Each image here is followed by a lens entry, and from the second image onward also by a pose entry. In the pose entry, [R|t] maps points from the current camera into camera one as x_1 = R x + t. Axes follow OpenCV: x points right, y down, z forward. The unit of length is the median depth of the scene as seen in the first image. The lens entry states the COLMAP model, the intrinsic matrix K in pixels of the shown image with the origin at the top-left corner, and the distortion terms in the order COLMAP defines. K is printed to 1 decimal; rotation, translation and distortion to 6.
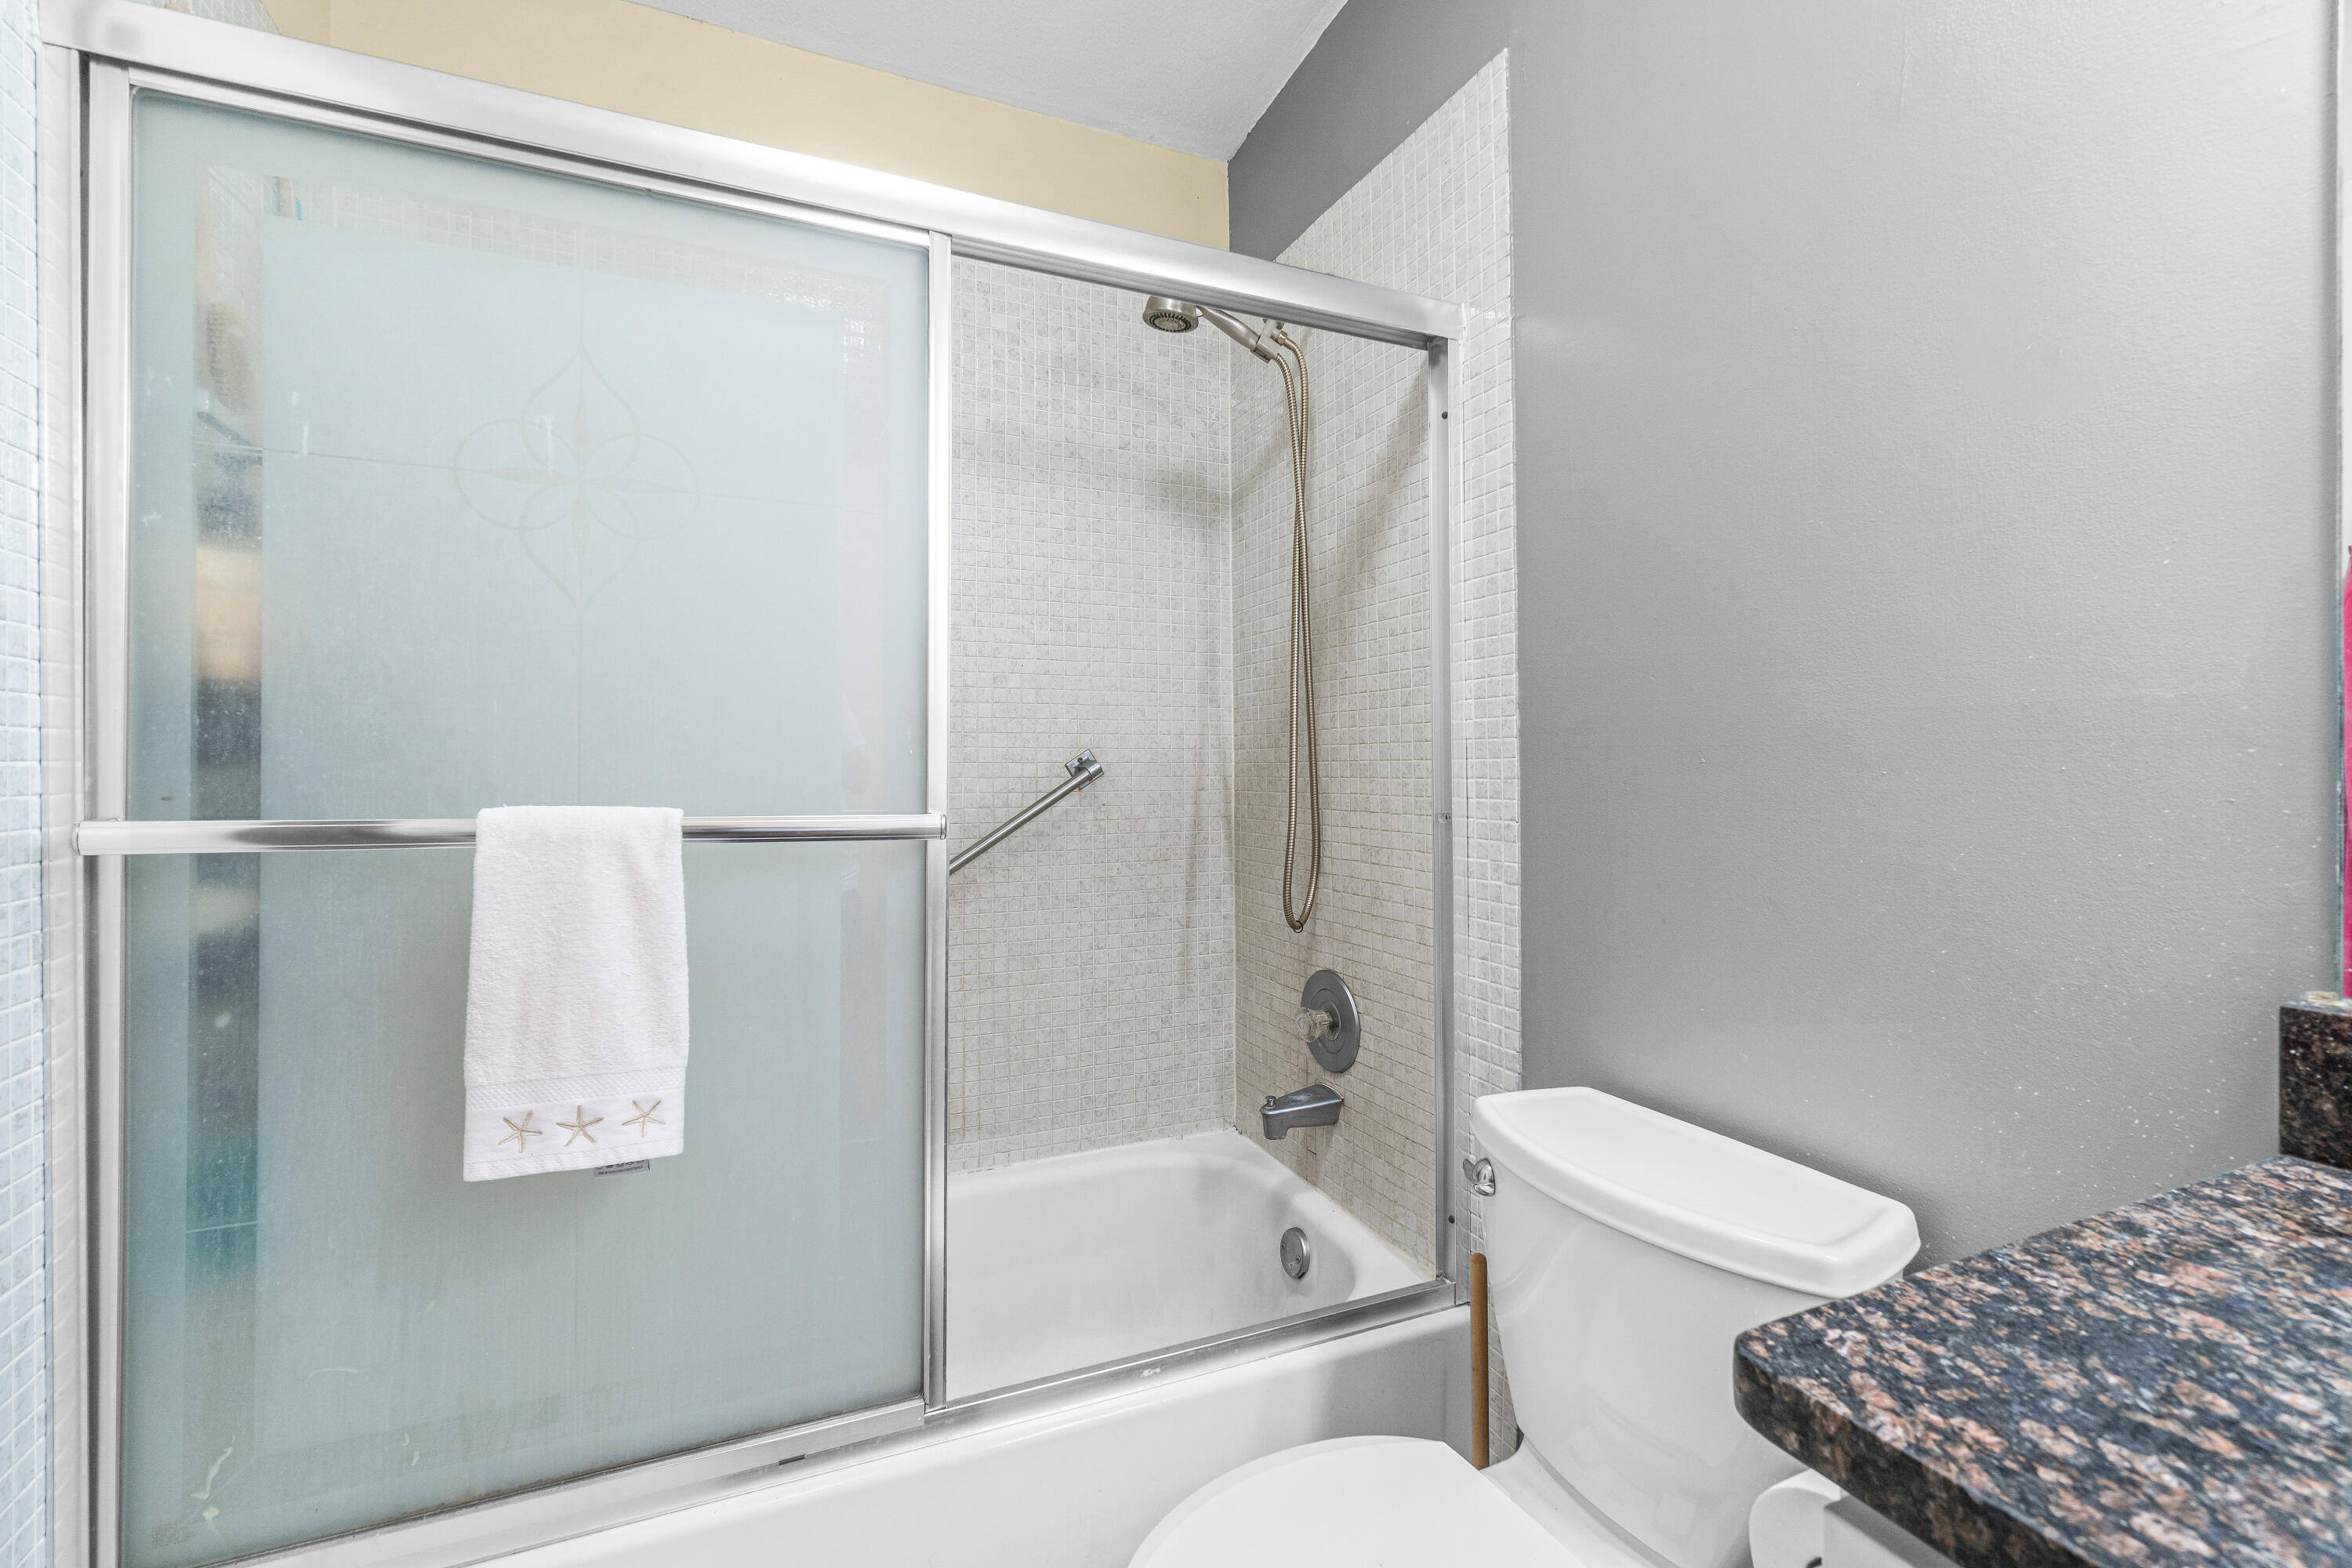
lens RADIAL K [[1017.0, 0, 1176.0], [0, 1017.0, 784.0], [0, 0, 1]] dist [-0.003548, -0.000427]
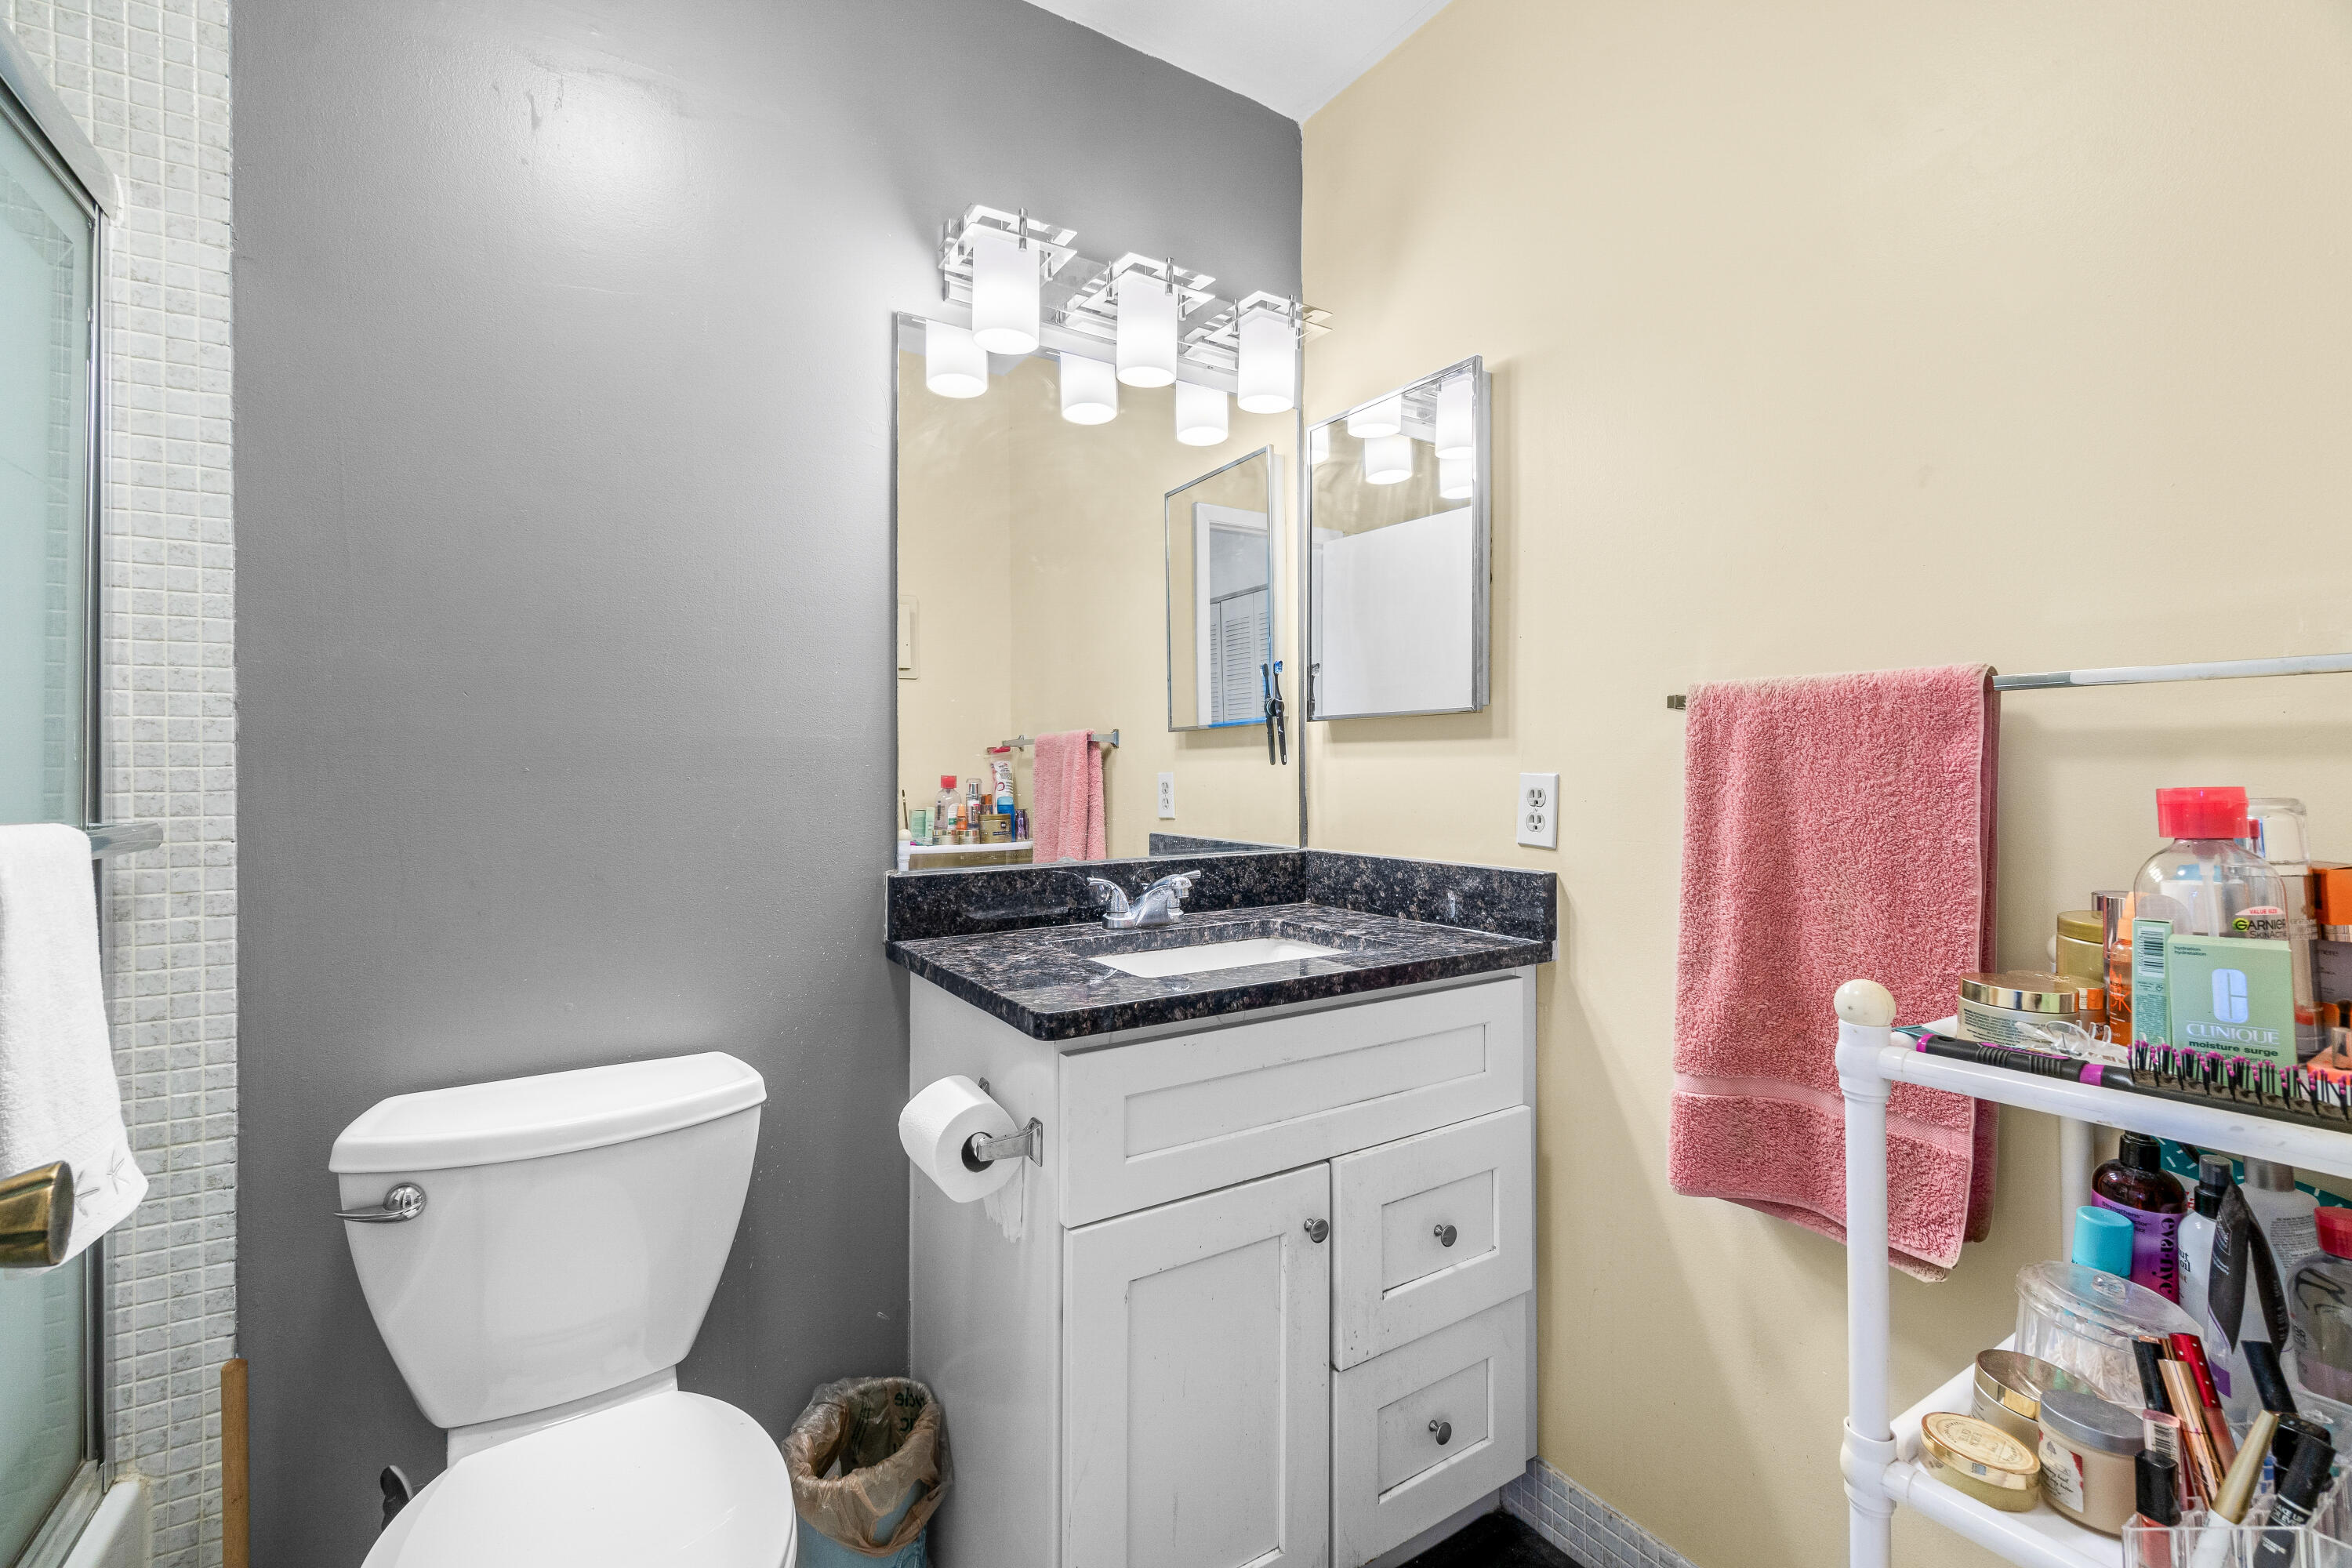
lens RADIAL K [[1017.0, 0, 1176.0], [0, 1017.0, 784.0], [0, 0, 1]] dist [-0.003548, -0.000427]
pose [[-0.157606, -0.021943, 0.987258, -0.633518], [0.016908, 0.999547, 0.024915, -0.018904], [-0.987357, 0.020619, -0.157163, 0.353821]]
